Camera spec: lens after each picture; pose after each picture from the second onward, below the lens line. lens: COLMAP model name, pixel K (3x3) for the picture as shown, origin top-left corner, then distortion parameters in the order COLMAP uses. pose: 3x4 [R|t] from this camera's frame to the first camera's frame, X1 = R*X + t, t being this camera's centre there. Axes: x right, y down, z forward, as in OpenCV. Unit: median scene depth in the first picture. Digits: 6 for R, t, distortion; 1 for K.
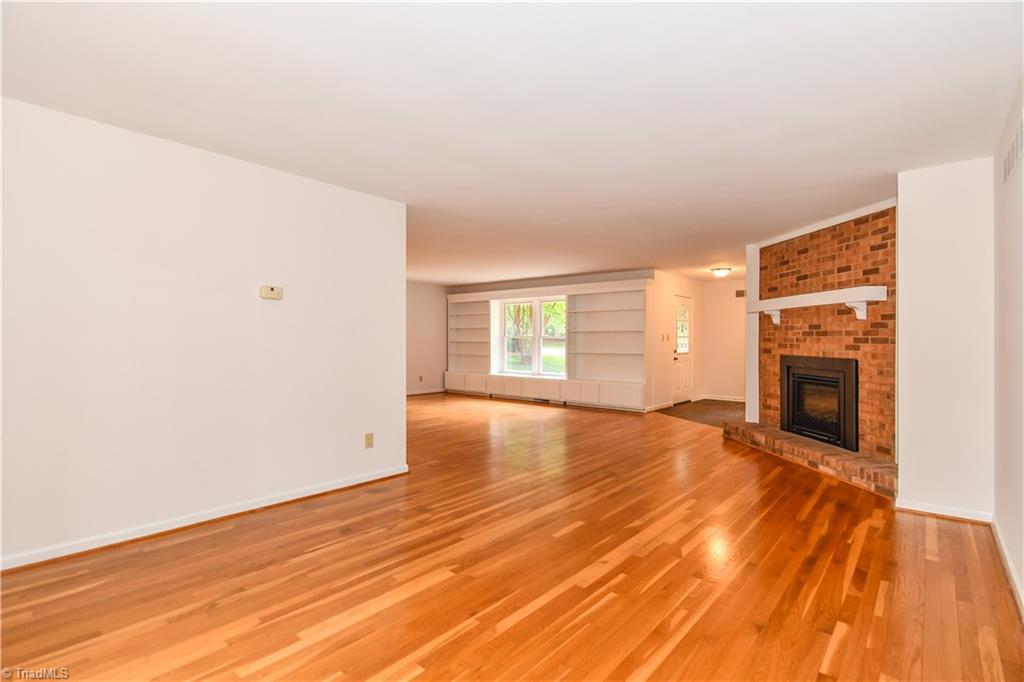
lens RADIAL K [[498.2, 0, 504.0], [0, 498.2, 343.9], [0, 0, 1]] dist [0.004542, -0.009080]
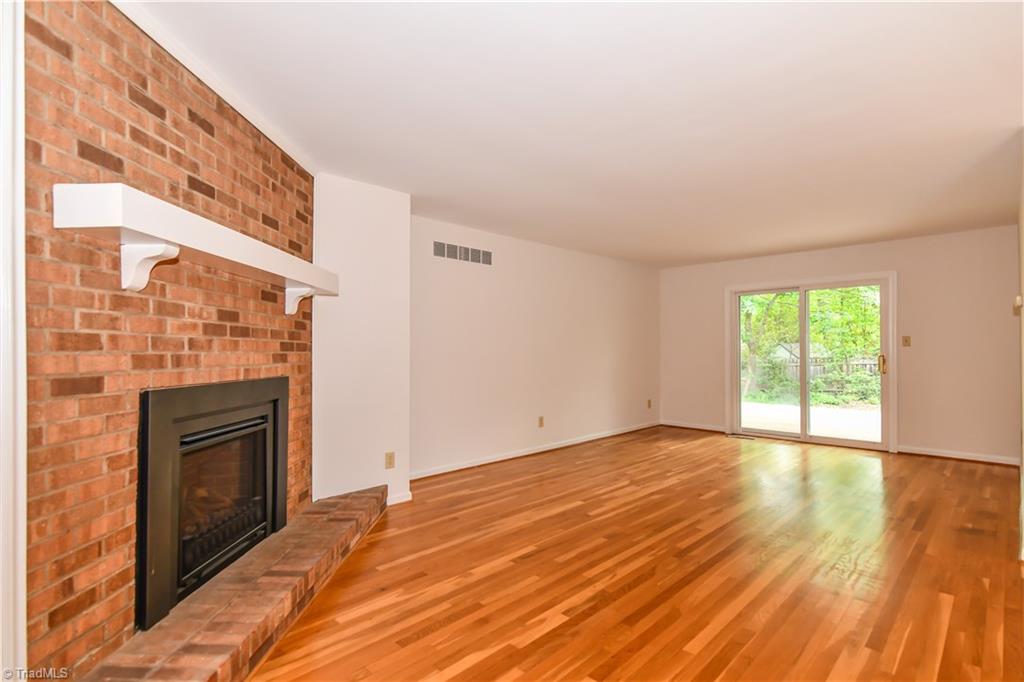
lens RADIAL K [[498.2, 0, 512.9], [0, 498.2, 349.2], [0, 0, 1]] dist [0.004542, -0.009080]
pose [[-0.997277, 0.000377, 0.073743, 0.328738], [0.000806, 0.999983, 0.005782, -0.006298], [-0.073740, 0.005826, -0.997260, 1.408987]]
